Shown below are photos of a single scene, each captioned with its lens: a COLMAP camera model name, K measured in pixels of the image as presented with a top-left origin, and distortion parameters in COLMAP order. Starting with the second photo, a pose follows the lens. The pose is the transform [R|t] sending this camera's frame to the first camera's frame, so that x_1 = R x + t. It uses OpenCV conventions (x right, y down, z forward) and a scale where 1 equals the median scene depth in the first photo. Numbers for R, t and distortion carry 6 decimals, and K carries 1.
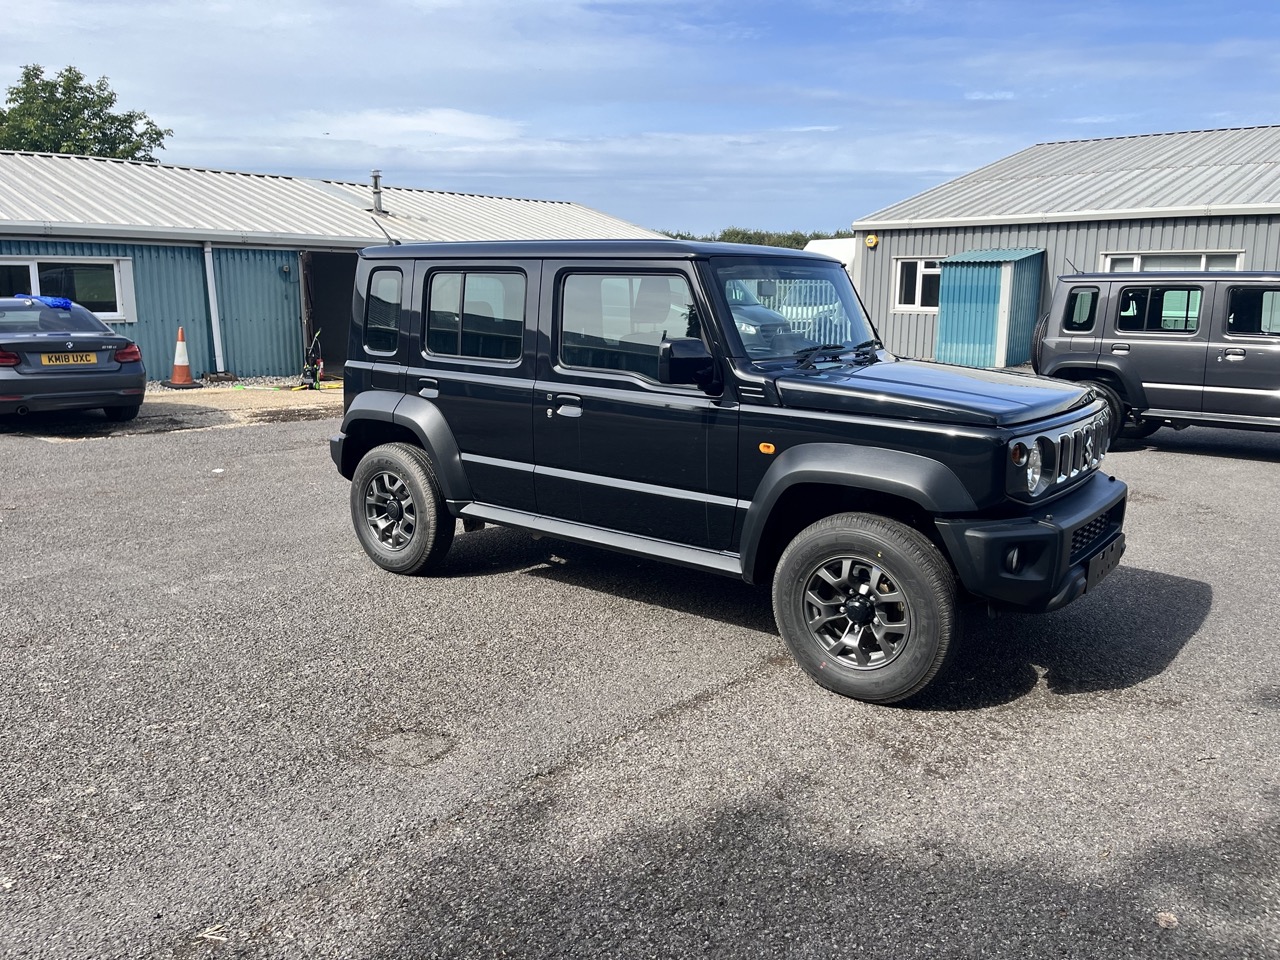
lens RADIAL K [[973.4, 0, 639.2], [0, 973.4, 460.1], [0, 0, 1]] dist [0.070628, -0.094882]
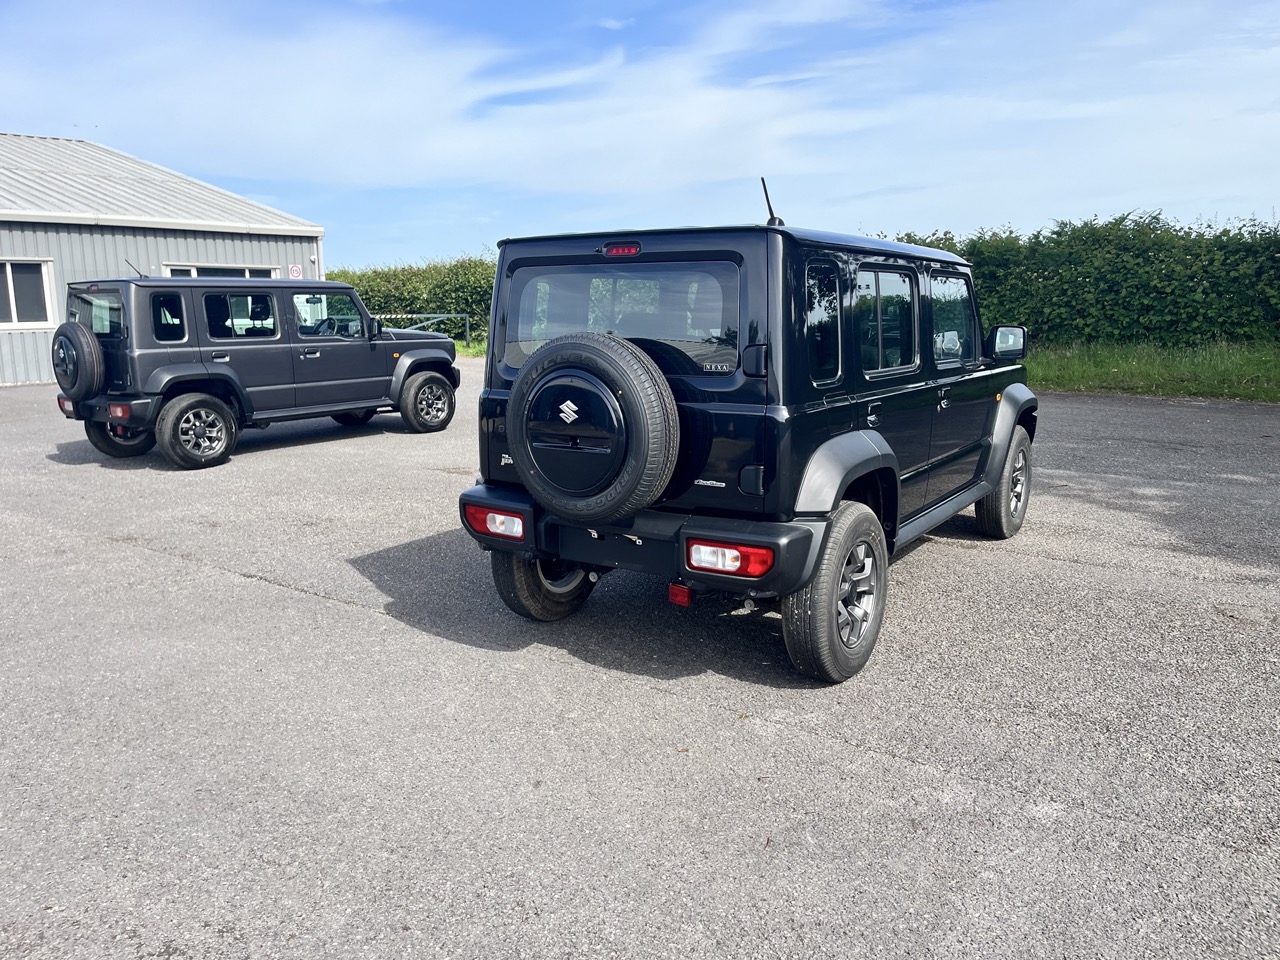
lens RADIAL K [[973.4, 0, 663.2], [0, 973.4, 475.9], [0, 0, 1]] dist [0.070628, -0.094882]
pose [[-0.091983, -0.182748, 0.978847, -0.987856], [0.176262, 0.964503, 0.196634, -0.212383], [-0.980036, 0.190621, -0.056506, 1.220075]]
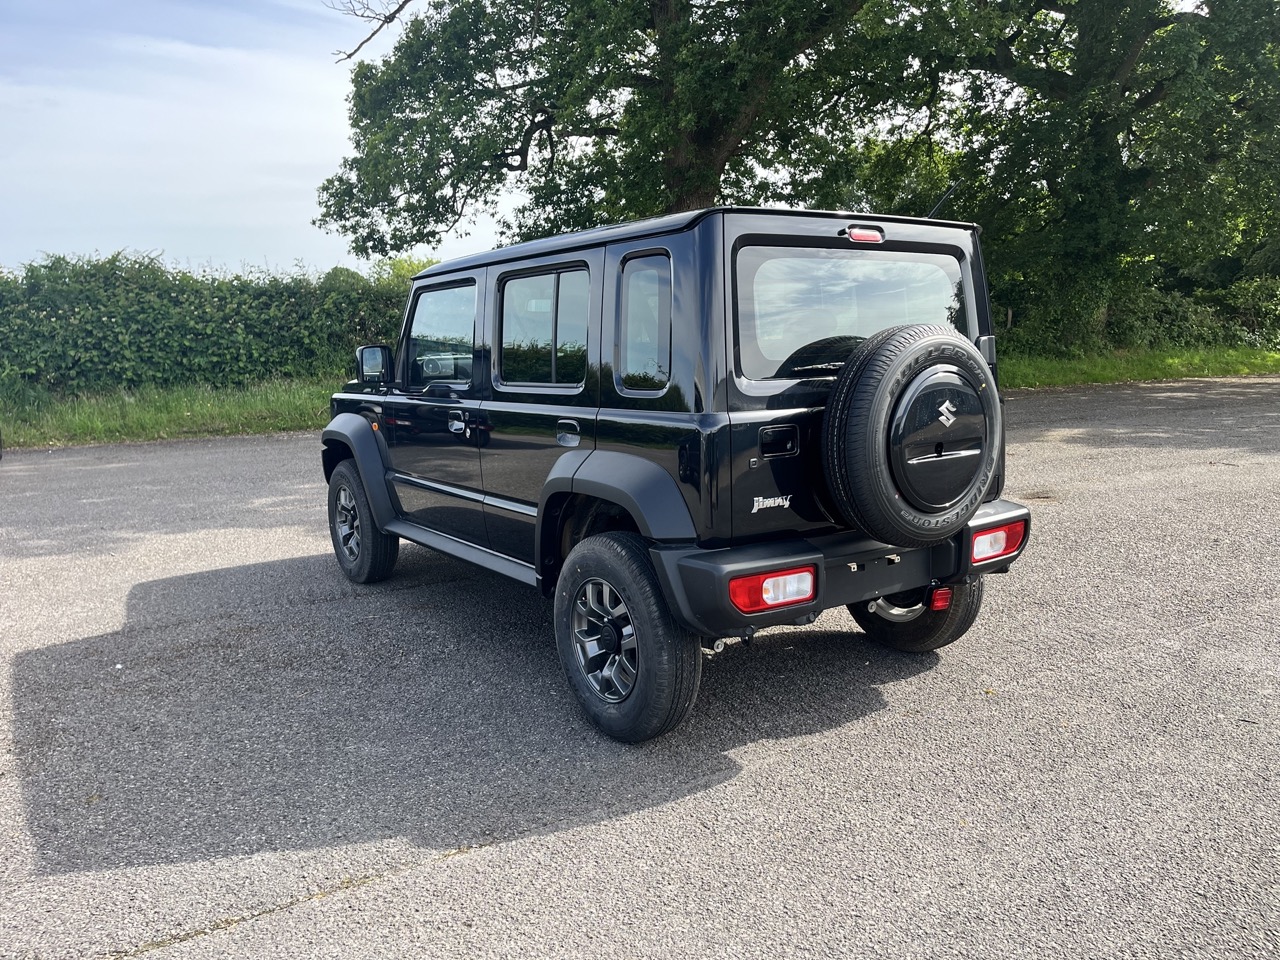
lens RADIAL K [[973.4, 0, 653.0], [0, 973.4, 477.4], [0, 0, 1]] dist [0.070628, -0.094882]
pose [[-0.959019, -0.028081, 0.281946, -0.285011], [0.061074, 0.951199, 0.302473, -0.288739], [-0.276680, 0.307297, -0.910503, 1.856866]]
